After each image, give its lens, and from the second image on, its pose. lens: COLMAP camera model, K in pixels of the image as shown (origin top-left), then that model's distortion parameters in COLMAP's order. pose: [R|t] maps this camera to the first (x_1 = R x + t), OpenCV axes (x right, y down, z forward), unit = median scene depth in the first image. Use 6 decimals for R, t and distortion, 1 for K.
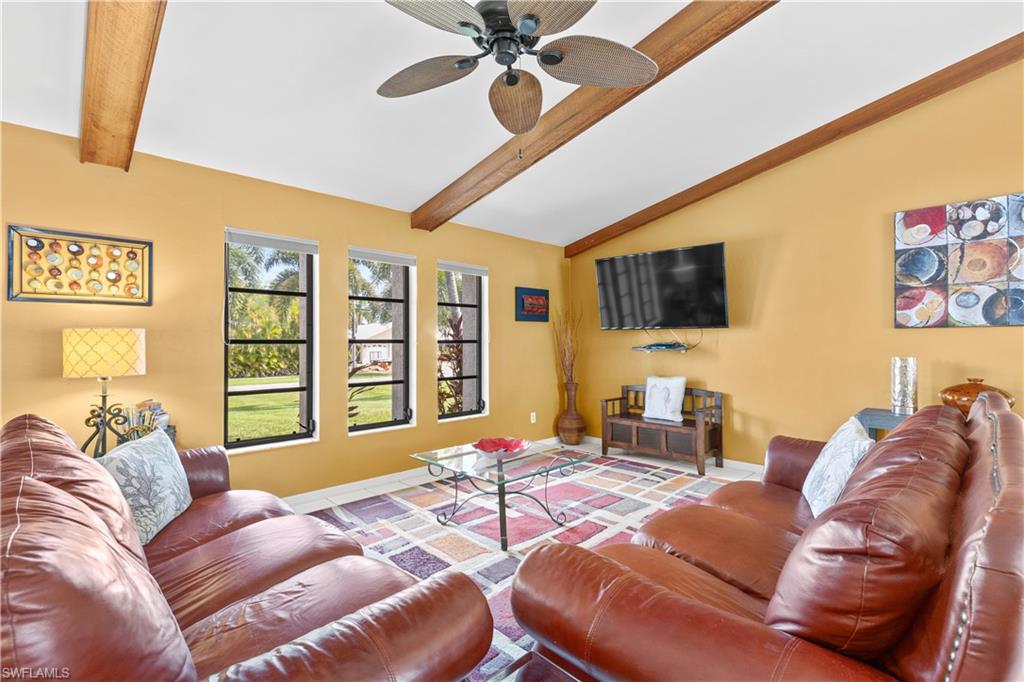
lens RADIAL K [[463.5, 0, 511.4], [0, 463.5, 337.8], [0, 0, 1]] dist [0.005195, 0.000234]
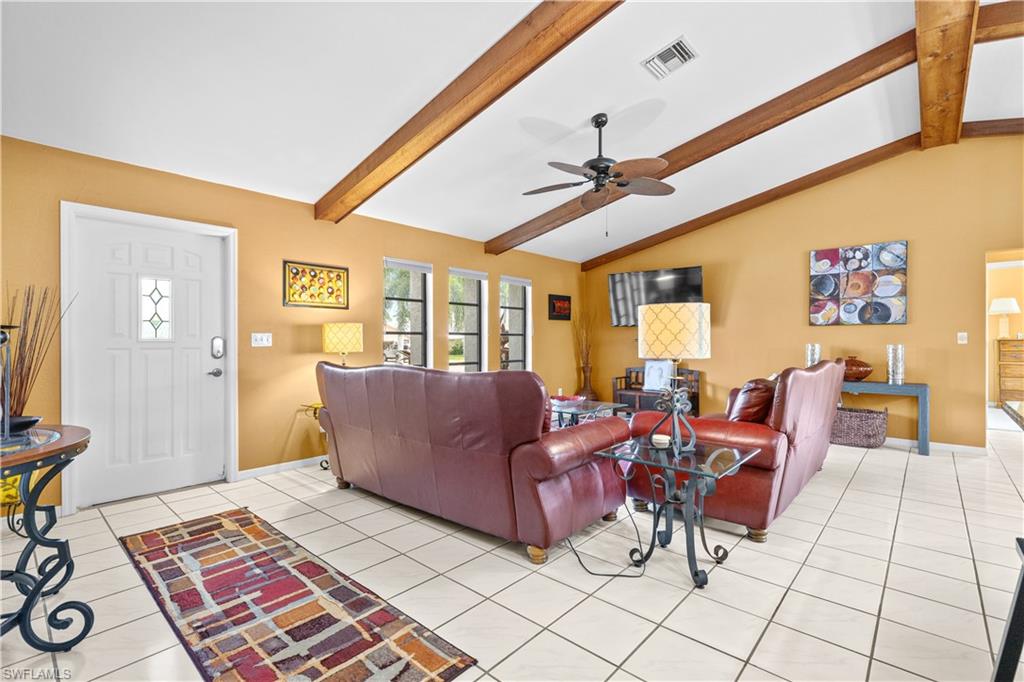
lens RADIAL K [[463.5, 0, 512.6], [0, 463.5, 342.3], [0, 0, 1]] dist [0.005195, 0.000234]
pose [[0.998018, 0.001782, 0.062911, -0.266637], [-0.002603, 0.999912, 0.012977, 0.017677], [-0.062883, -0.013115, 0.997935, -0.495108]]
